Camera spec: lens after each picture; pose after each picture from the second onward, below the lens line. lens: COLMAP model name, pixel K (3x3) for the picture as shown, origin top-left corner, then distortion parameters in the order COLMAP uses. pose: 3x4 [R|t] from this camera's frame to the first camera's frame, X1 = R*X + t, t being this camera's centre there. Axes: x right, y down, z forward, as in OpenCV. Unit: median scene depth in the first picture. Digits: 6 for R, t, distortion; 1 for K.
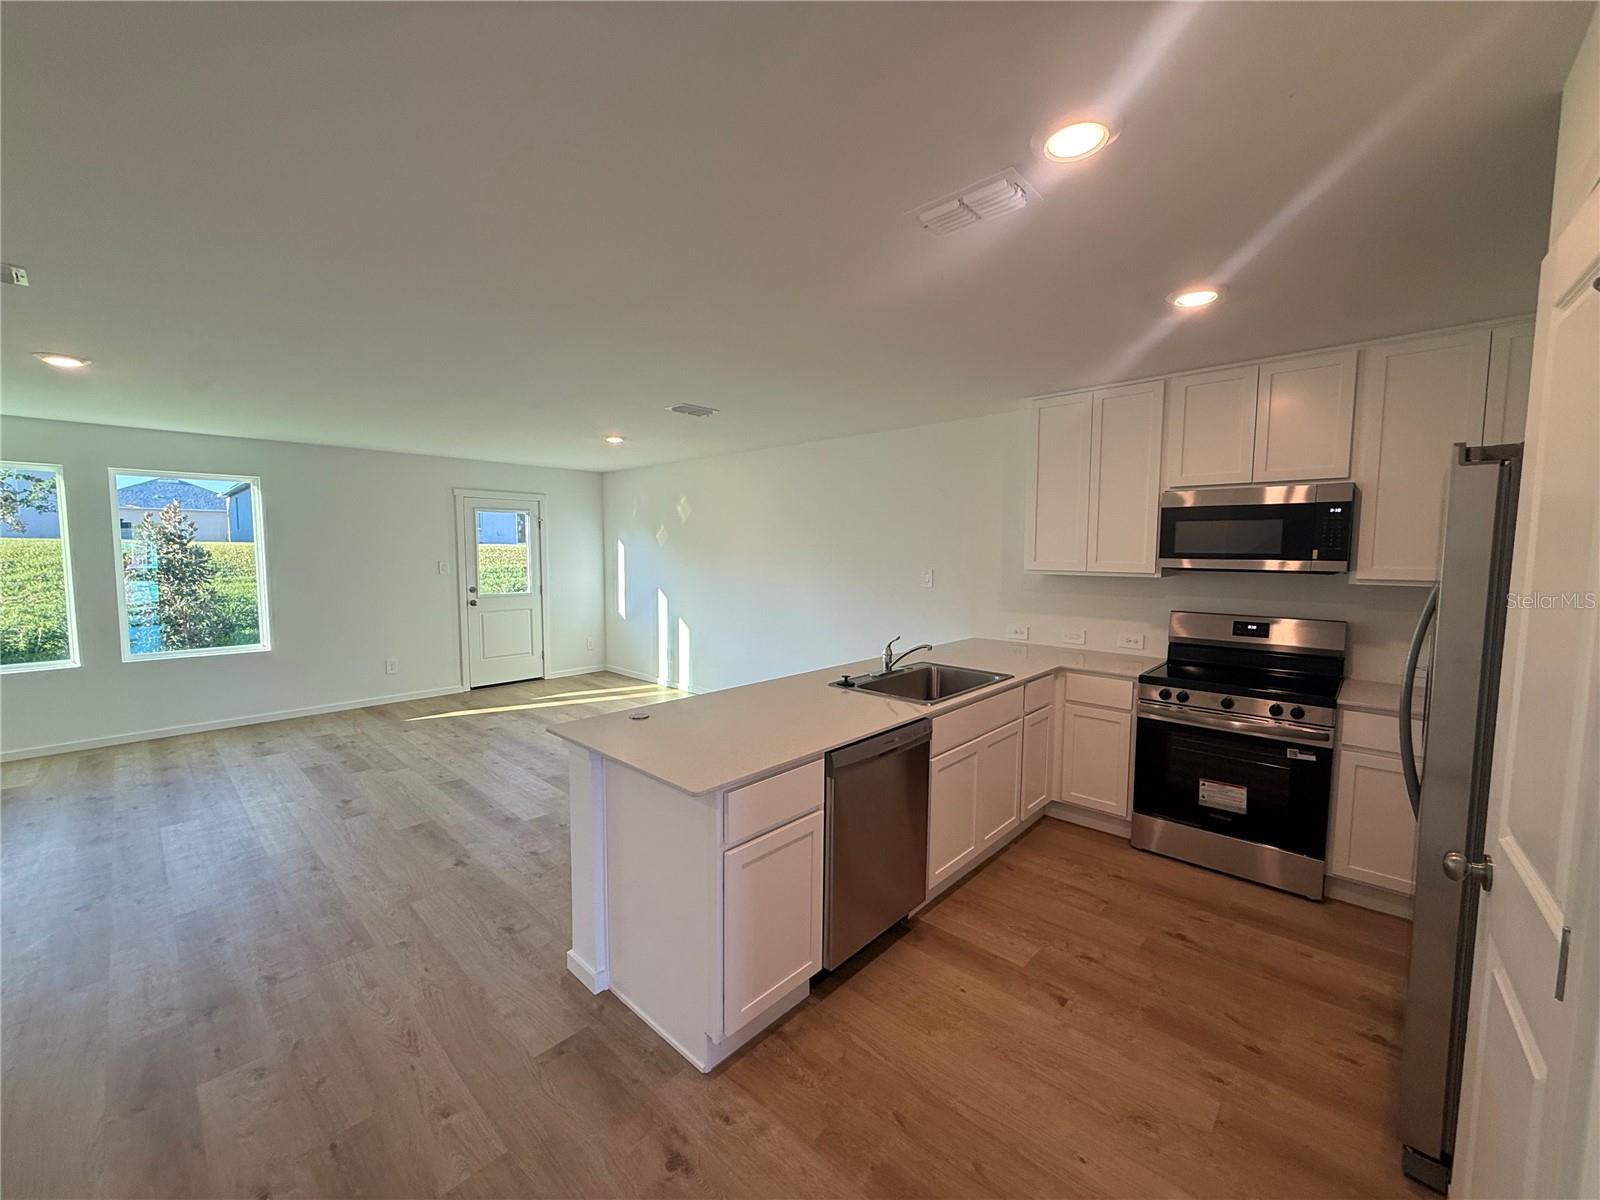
lens RADIAL K [[636.3, 0, 794.9], [0, 636.3, 598.6], [0, 0, 1]] dist [-0.000096, 0.000045]
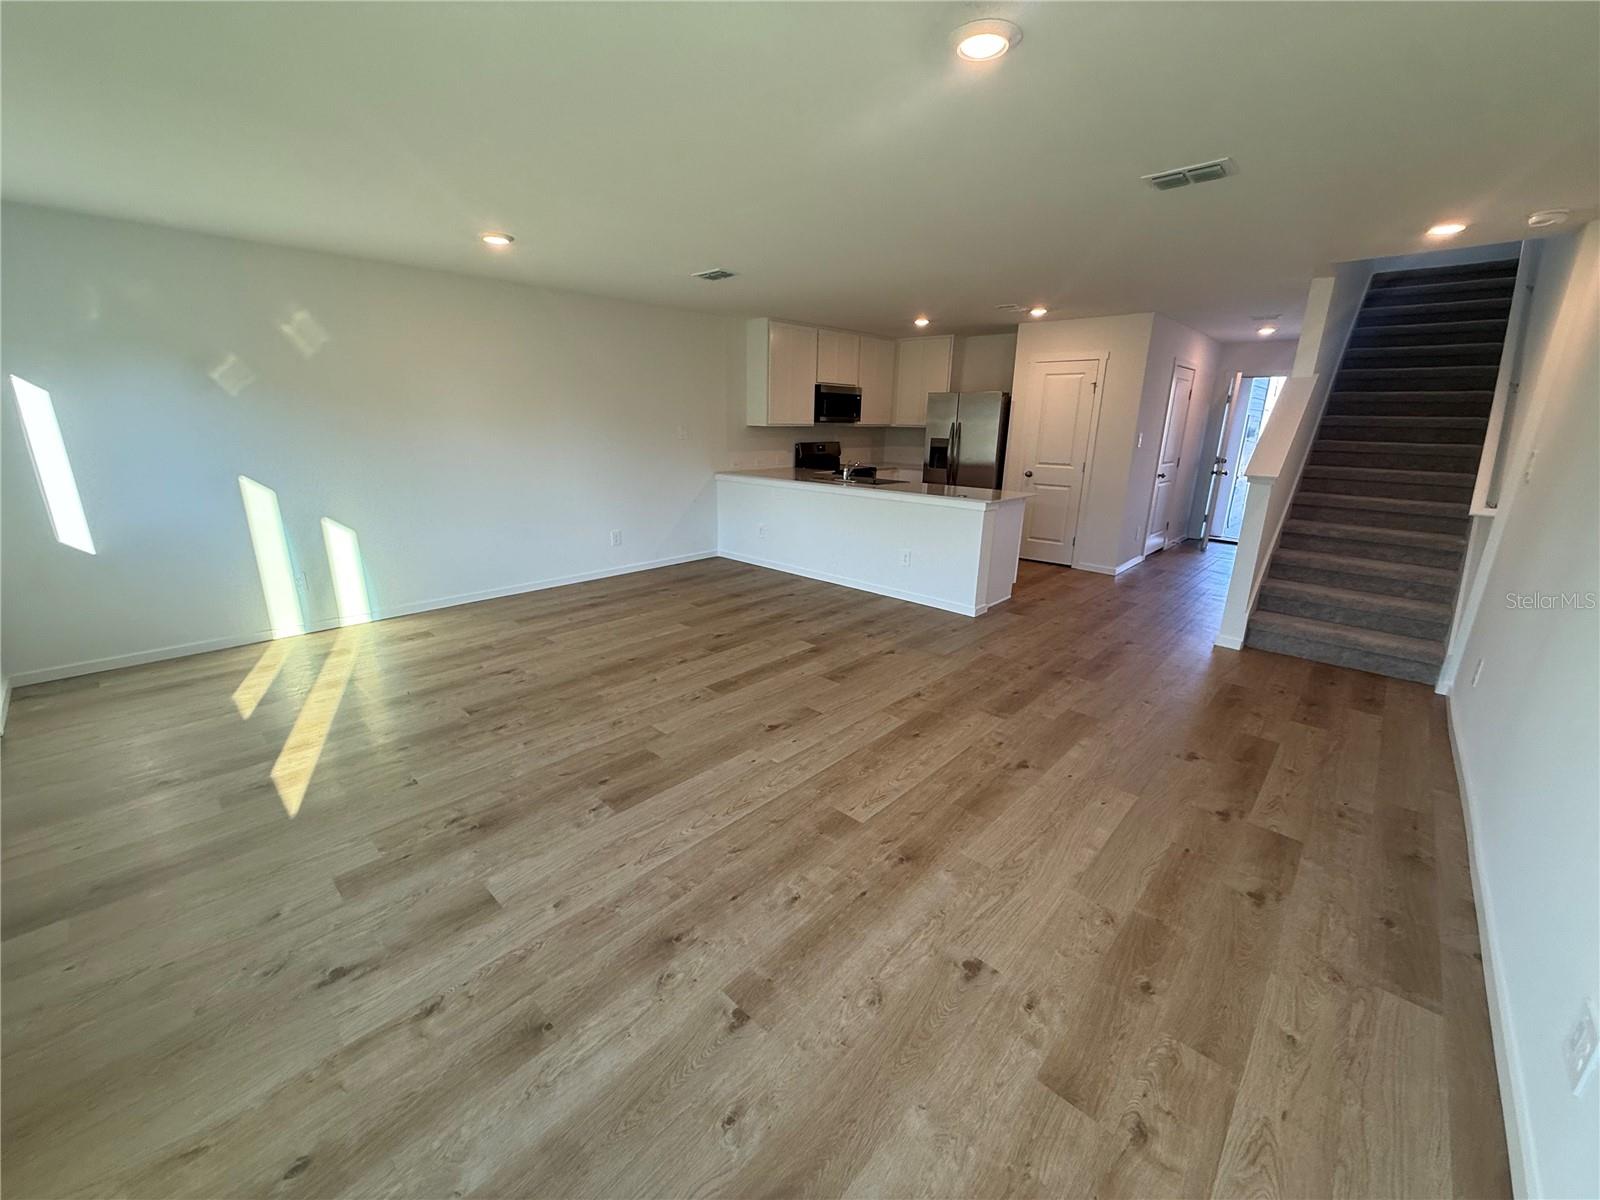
lens RADIAL K [[636.3, 0, 794.9], [0, 636.3, 598.6], [0, 0, 1]] dist [-0.000096, 0.000045]
pose [[-0.003550, -0.278074, 0.960553, -1.841298], [0.062955, 0.958592, 0.277738, -0.084581], [-0.998010, 0.061457, 0.014103, 1.208285]]
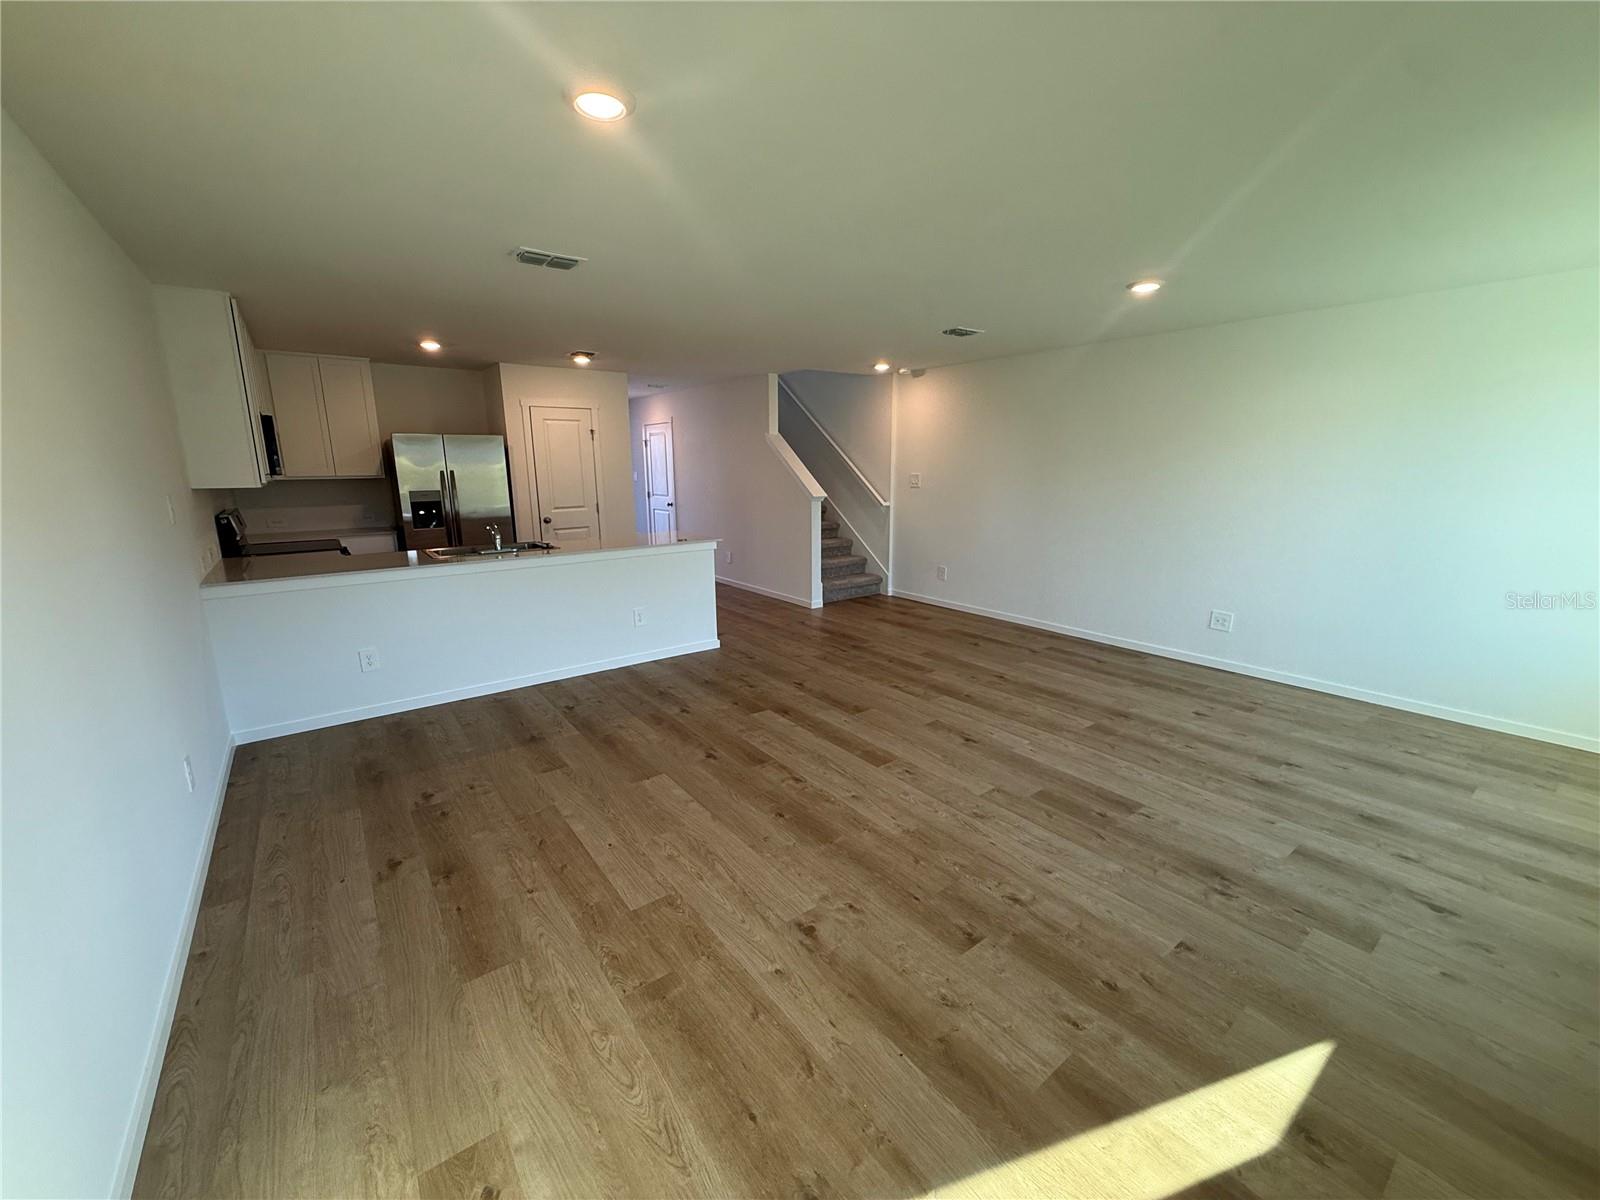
lens RADIAL K [[636.3, 0, 794.9], [0, 636.3, 598.6], [0, 0, 1]] dist [-0.000096, 0.000045]
pose [[-0.985655, -0.034672, 0.165175, -0.765977], [0.014560, 0.957554, 0.287887, -0.185461], [-0.168146, 0.286162, -0.943312, 2.357512]]
